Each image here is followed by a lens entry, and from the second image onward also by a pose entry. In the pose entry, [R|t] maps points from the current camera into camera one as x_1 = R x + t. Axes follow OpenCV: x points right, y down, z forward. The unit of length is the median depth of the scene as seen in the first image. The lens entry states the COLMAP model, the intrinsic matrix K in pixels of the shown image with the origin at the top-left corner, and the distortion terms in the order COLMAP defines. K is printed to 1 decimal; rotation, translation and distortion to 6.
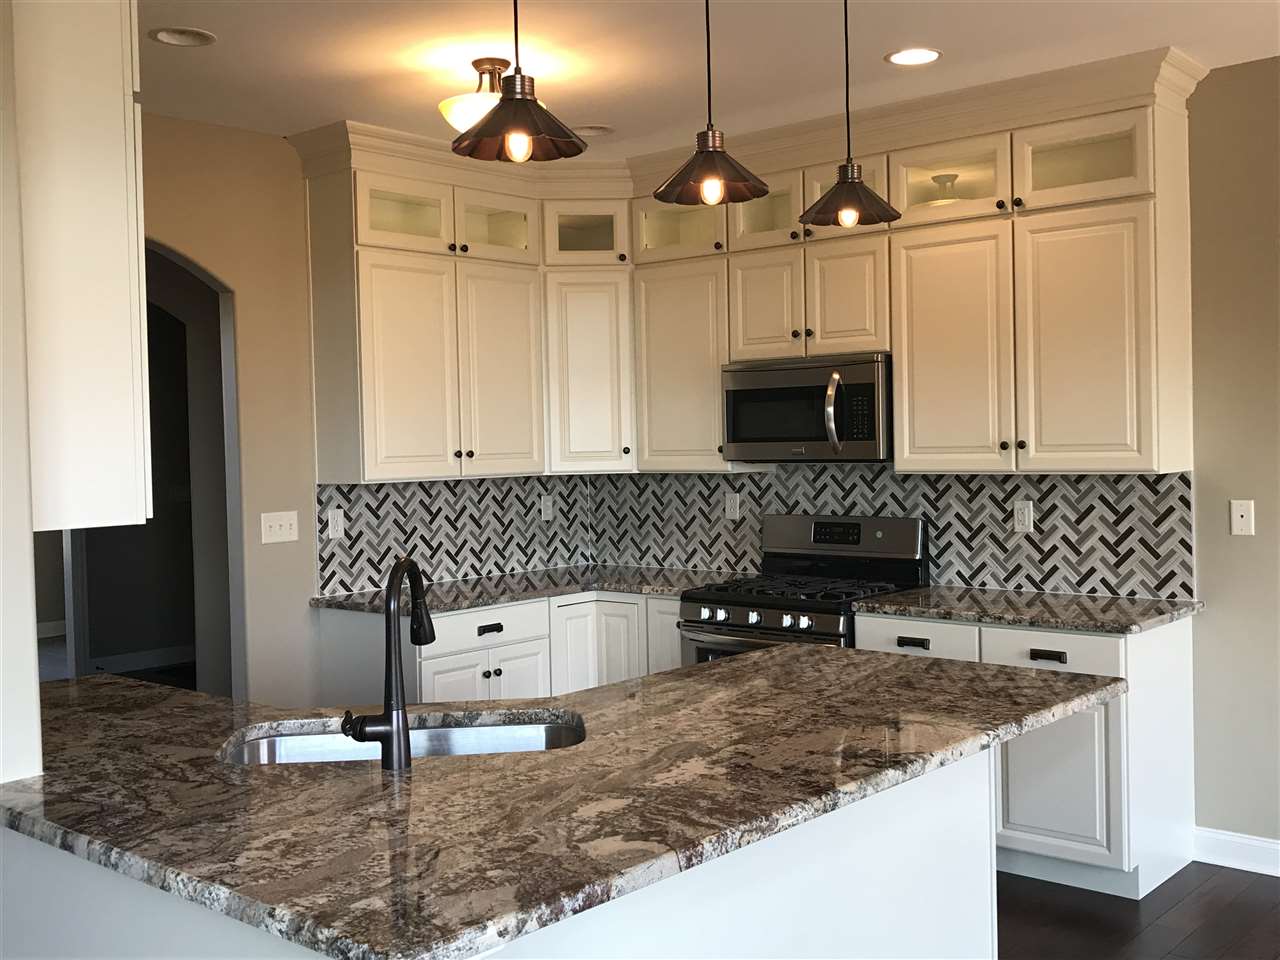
lens RADIAL K [[1317.5, 0, 634.0], [0, 1317.5, 480.0], [0, 0, 1]] dist [0.016407, 0.000000]
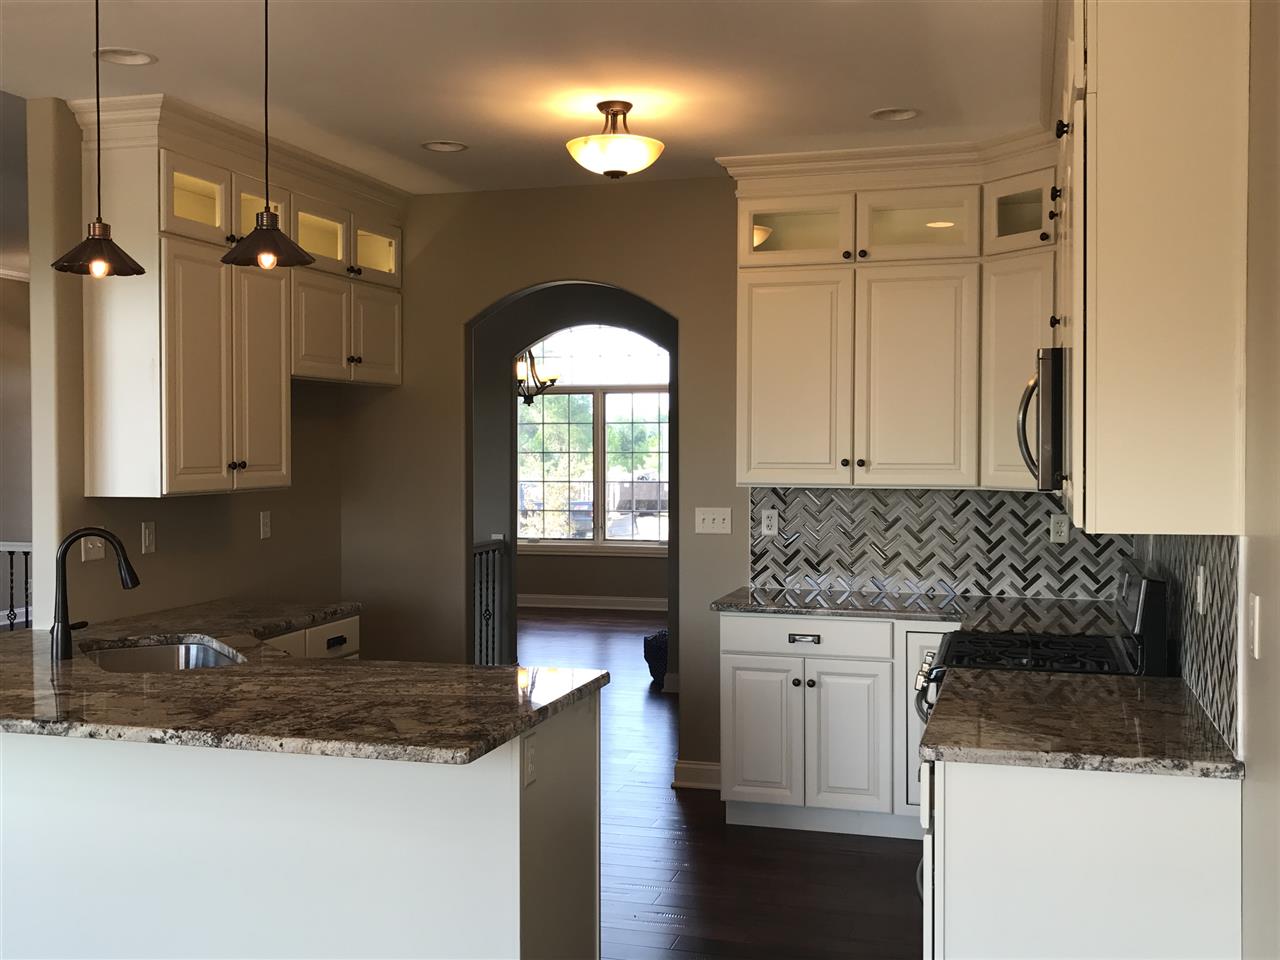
lens RADIAL K [[1317.5, 0, 634.3], [0, 1317.5, 475.0], [0, 0, 1]] dist [0.016407, 0.000000]
pose [[0.409916, 0.044083, -0.911057, 0.681411], [-0.038756, 0.998771, 0.030889, -0.033573], [0.911299, 0.022647, 0.411121, 0.430678]]
